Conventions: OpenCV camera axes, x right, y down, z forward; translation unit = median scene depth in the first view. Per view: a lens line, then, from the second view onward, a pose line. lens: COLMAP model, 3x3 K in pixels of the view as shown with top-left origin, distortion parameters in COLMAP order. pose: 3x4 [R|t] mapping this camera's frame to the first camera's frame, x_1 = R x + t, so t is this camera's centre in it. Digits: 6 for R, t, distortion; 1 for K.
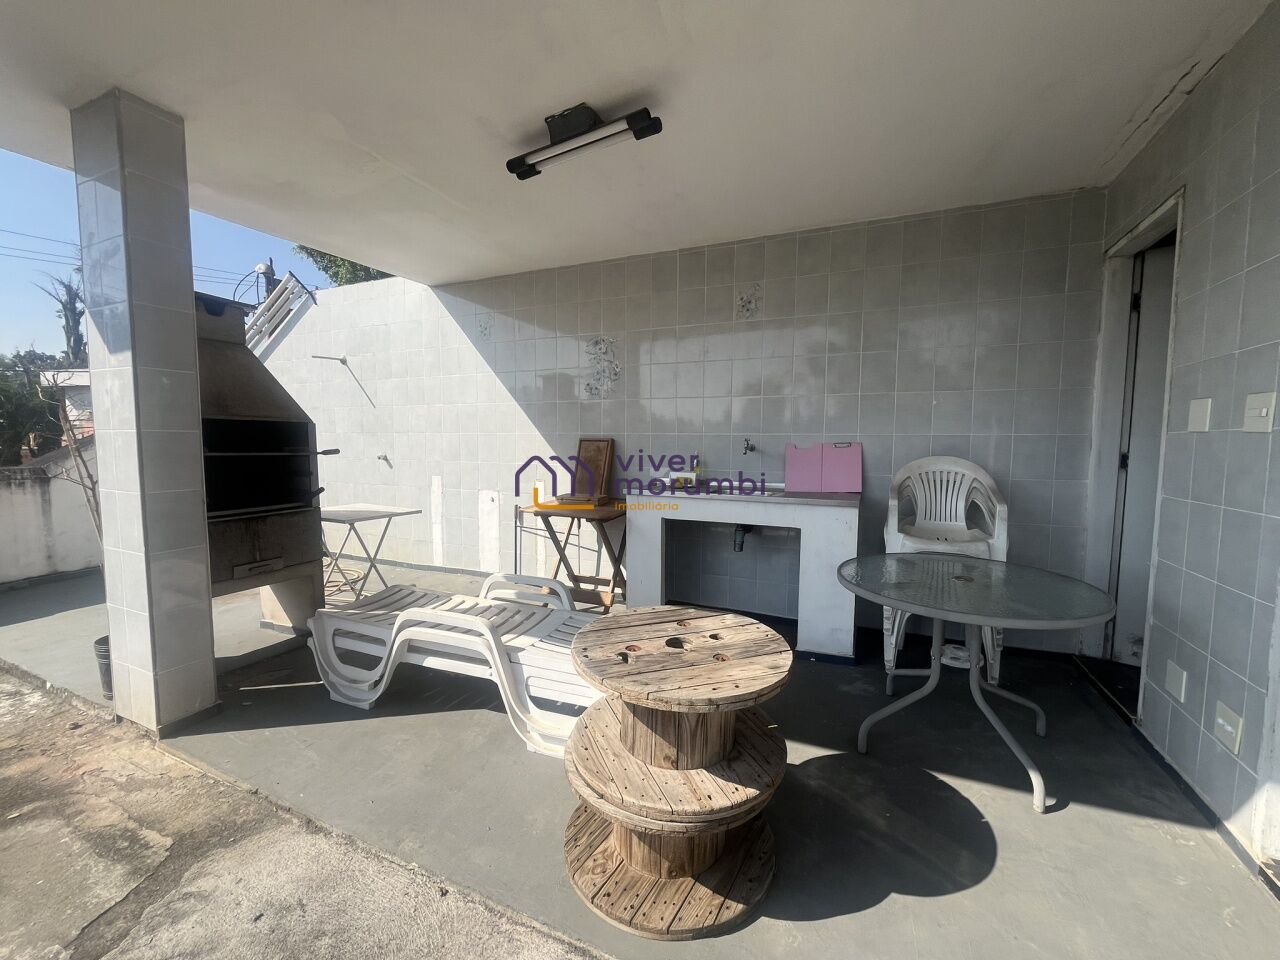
lens RADIAL K [[516.0, 0, 642.4], [0, 516.0, 481.9], [0, 0, 1]] dist [-0.000124, -0.000222]
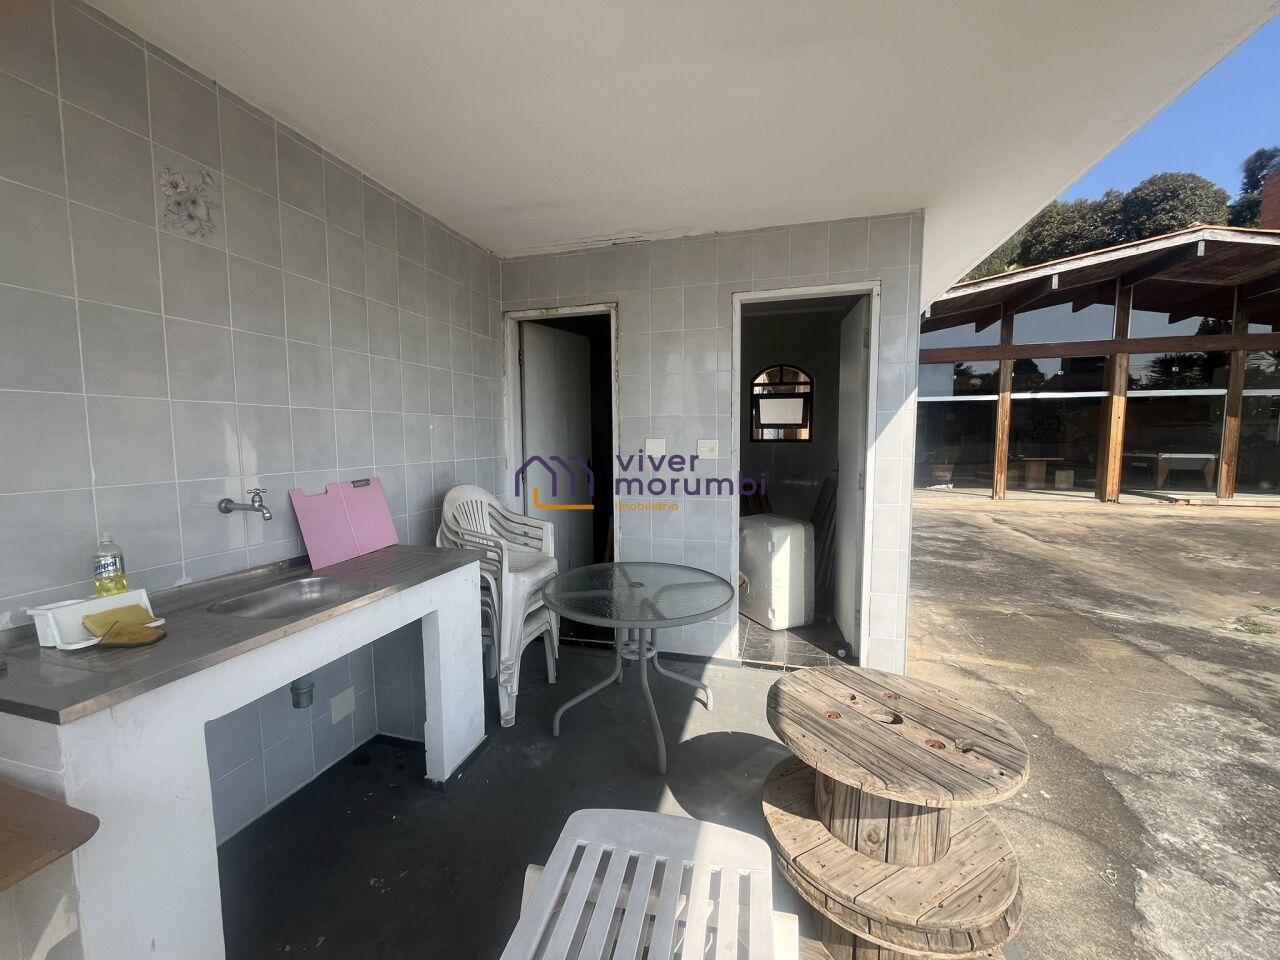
lens RADIAL K [[516.0, 0, 639.7], [0, 516.0, 473.6], [0, 0, 1]] dist [-0.000124, -0.000222]
pose [[-0.143071, -0.079937, 0.986479, -0.410111], [0.079548, 0.992579, 0.091969, -0.135798], [-0.986510, 0.091630, -0.135651, 0.829887]]
